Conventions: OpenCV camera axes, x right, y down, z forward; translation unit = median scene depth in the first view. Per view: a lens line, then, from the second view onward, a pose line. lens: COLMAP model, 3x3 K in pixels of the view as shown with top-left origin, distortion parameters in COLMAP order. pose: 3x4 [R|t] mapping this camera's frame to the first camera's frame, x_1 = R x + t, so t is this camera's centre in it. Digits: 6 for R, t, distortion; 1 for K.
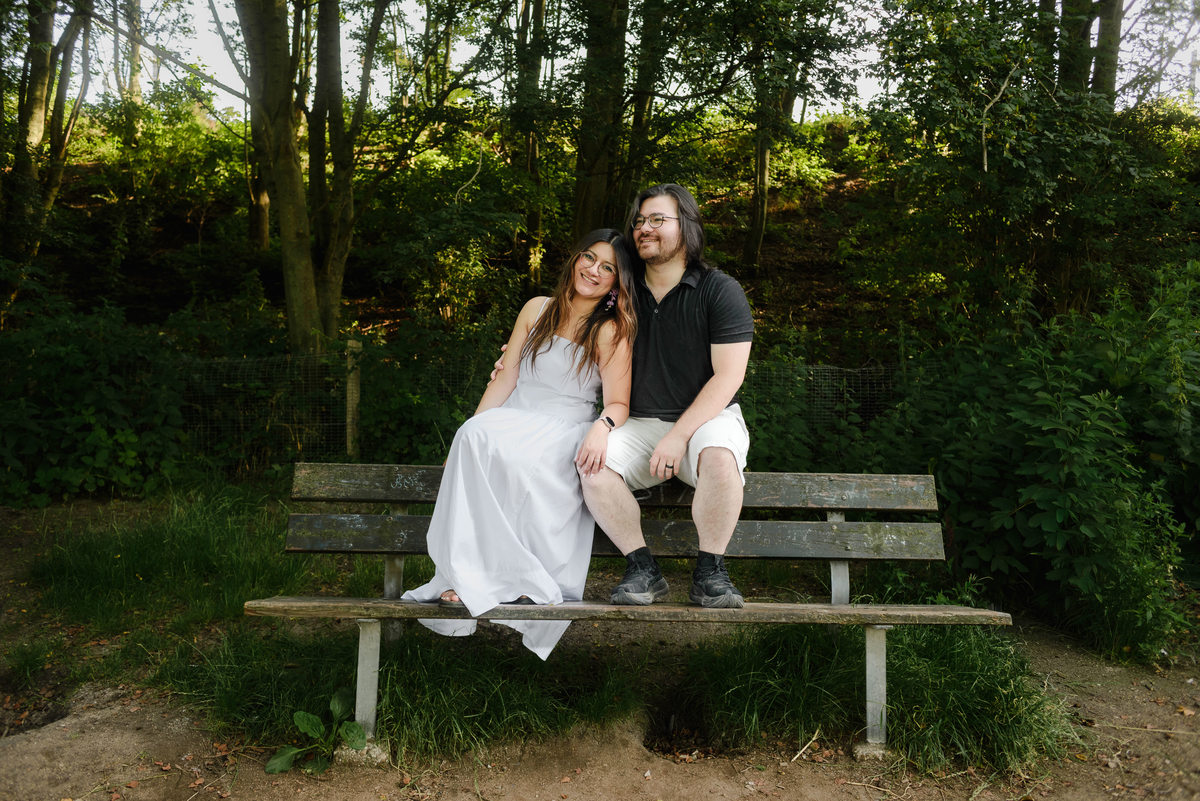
lens RADIAL K [[935.0, 0, 598.7], [0, 935.0, 378.5], [0, 0, 1]] dist [0.047134, -0.052061]
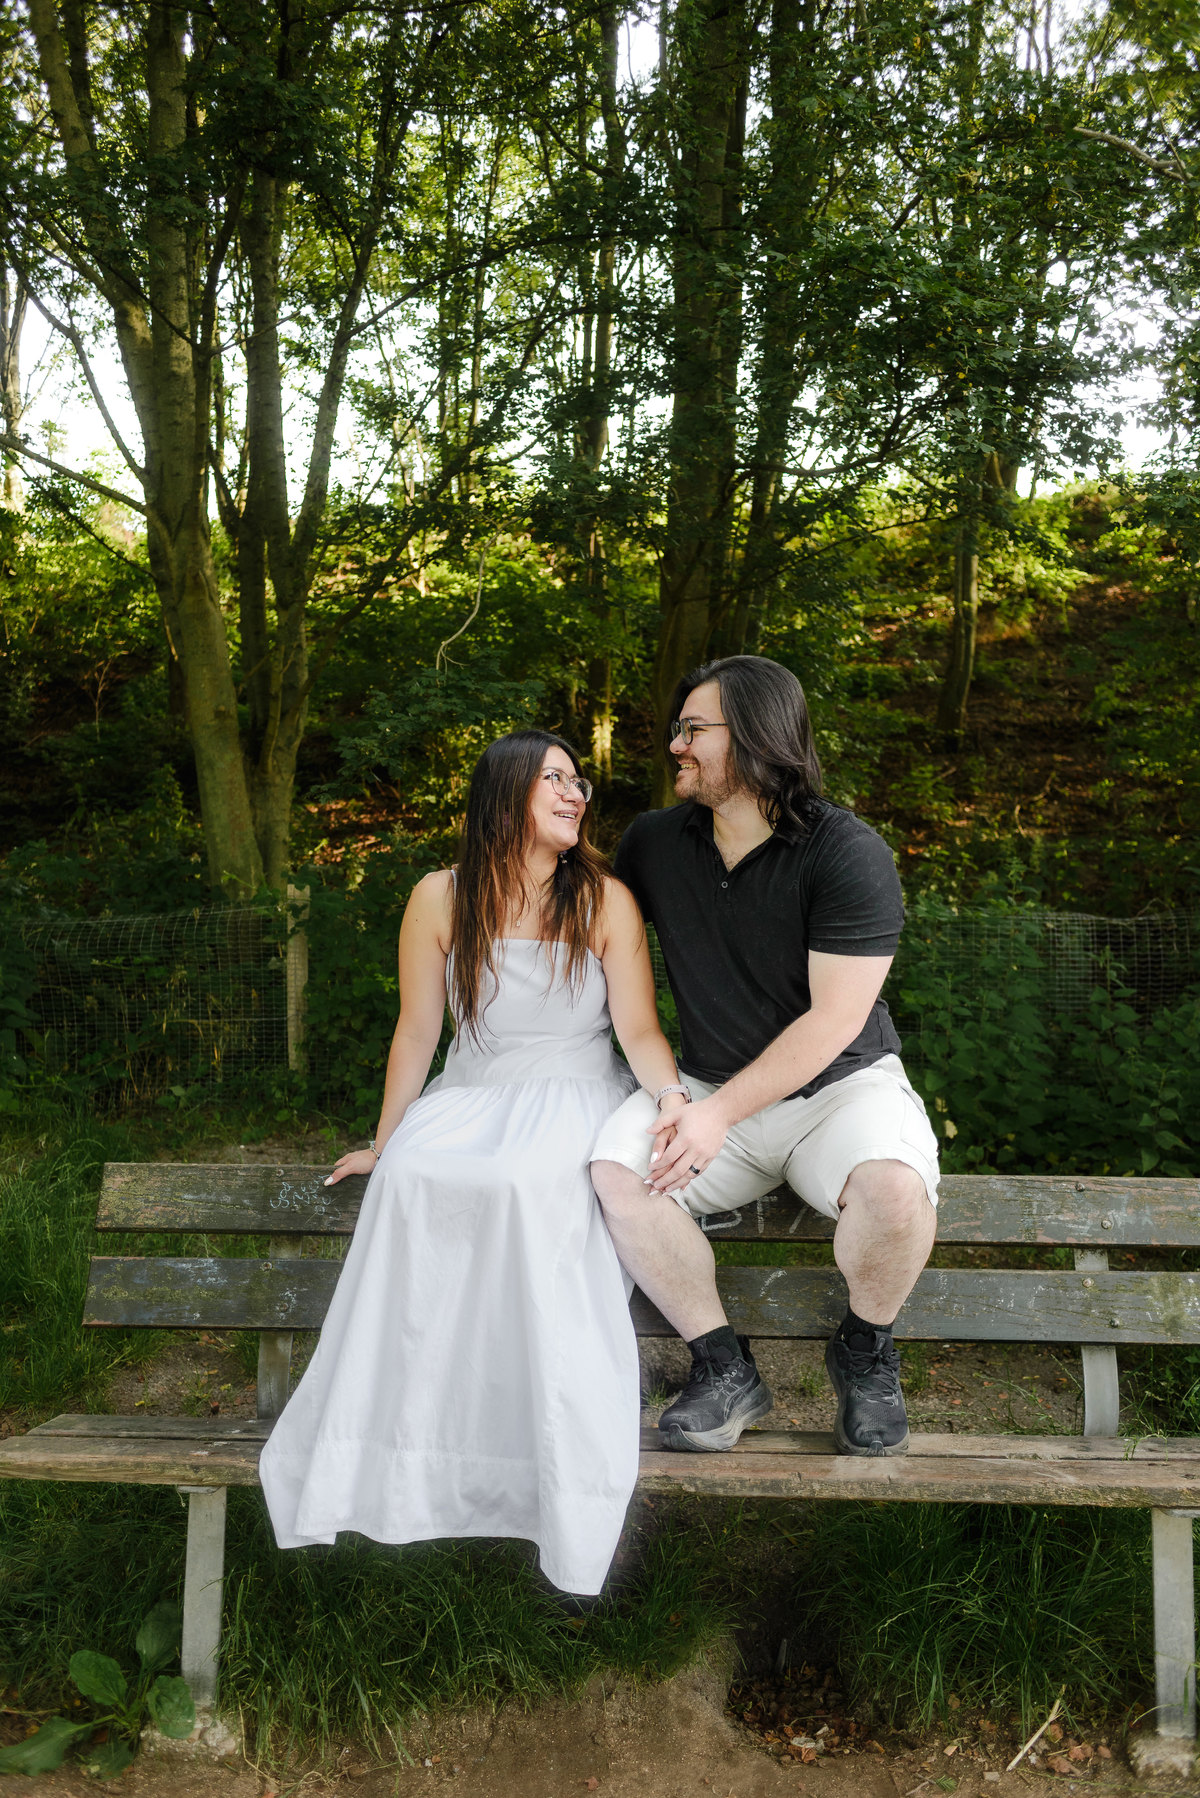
lens RADIAL K [[1400.9, 0, 600.0], [0, 1400.9, 899.0], [0, 0, 1]] dist [0.047134, -0.052061]
pose [[0.995703, -0.016150, -0.091189, 0.032891], [0.016661, 0.999849, 0.004852, -0.042264], [0.091097, -0.006350, 0.995822, 0.113708]]
